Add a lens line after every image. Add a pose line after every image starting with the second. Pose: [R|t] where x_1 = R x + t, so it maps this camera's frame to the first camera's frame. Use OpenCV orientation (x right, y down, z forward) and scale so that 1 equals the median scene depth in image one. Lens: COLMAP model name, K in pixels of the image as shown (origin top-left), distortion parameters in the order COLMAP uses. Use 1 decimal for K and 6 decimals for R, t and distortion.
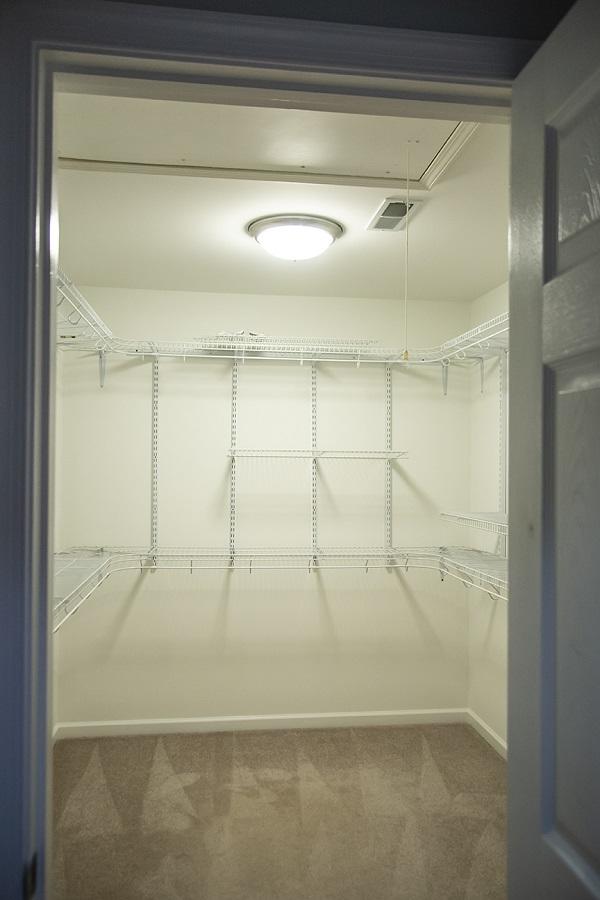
lens RADIAL K [[751.9, 0, 306.3], [0, 751.9, 466.8], [0, 0, 1]] dist [-0.006590, 0.023372]
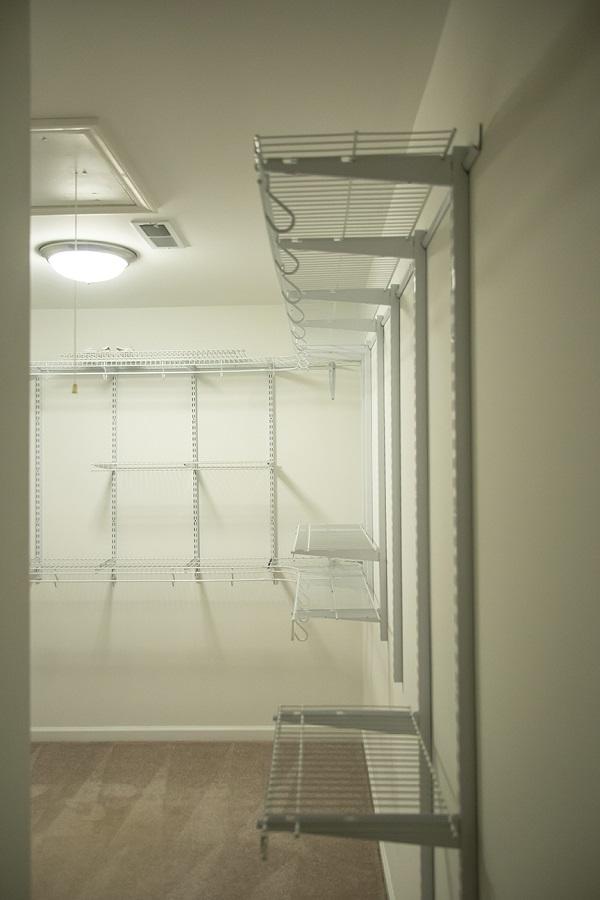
lens RADIAL K [[751.9, 0, 285.5], [0, 751.9, 442.9], [0, 0, 1]] dist [-0.006590, 0.023372]
pose [[0.986492, -0.025384, -0.161834, 0.297530], [0.023371, 0.999624, -0.014331, -0.029272], [0.162137, 0.010355, 0.986714, 0.035801]]
